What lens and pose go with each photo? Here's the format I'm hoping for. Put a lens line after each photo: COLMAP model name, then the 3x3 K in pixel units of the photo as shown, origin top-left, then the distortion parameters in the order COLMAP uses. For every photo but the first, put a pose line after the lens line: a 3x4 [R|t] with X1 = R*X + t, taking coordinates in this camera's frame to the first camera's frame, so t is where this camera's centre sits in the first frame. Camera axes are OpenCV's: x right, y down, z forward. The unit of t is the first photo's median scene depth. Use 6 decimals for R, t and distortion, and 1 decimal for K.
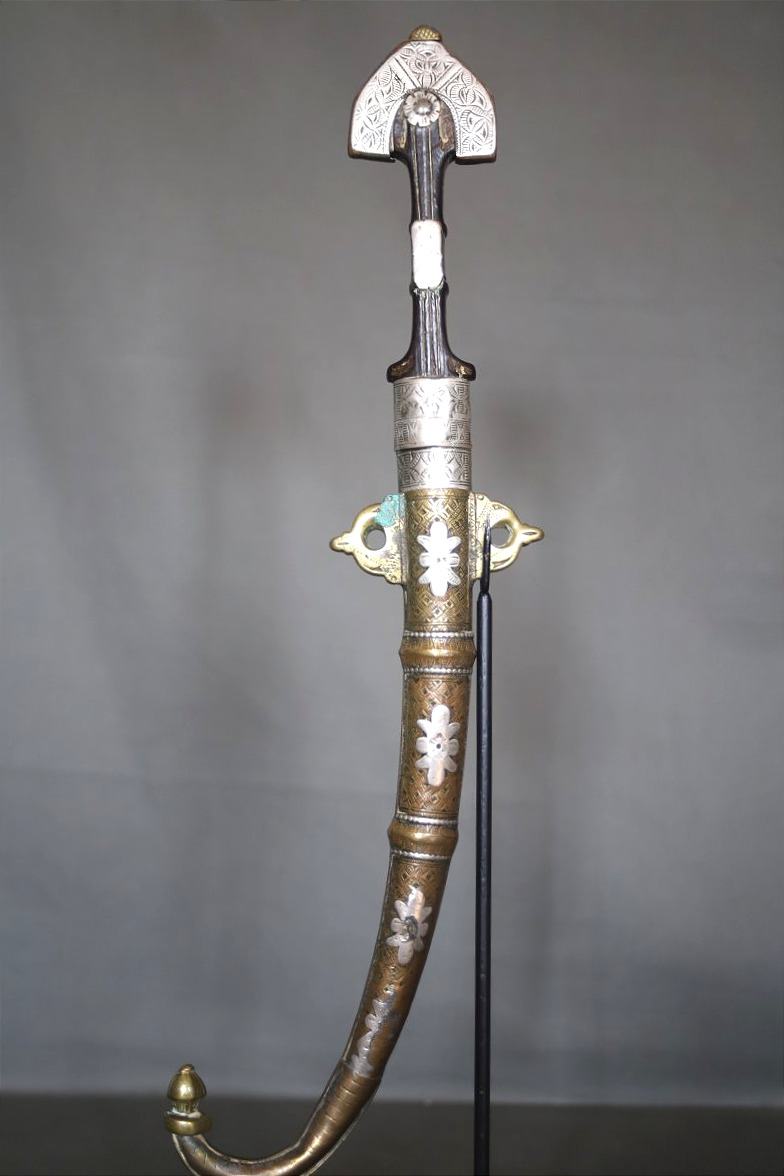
lens RADIAL K [[1812.9, 0, 411.6], [0, 1812.9, 563.4], [0, 0, 1]] dist [-0.057579, 0.000000]
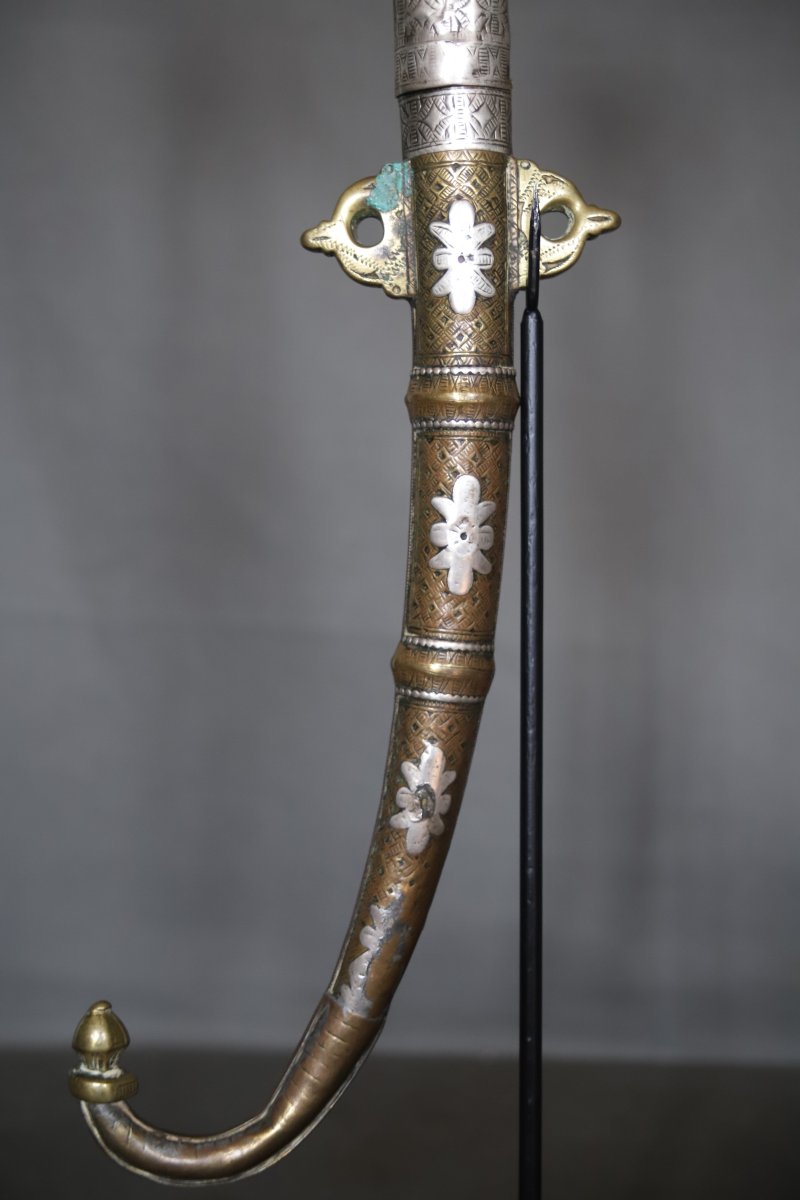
lens RADIAL K [[2181.6, 0, 405.2], [0, 2181.6, 608.0], [0, 0, 1]] dist [0.076463, 0.000000]
pose [[0.999295, -0.007760, -0.036721, 0.022372], [0.011423, 0.994859, 0.100623, 0.044326], [0.035752, -0.100972, 0.994247, 0.181129]]
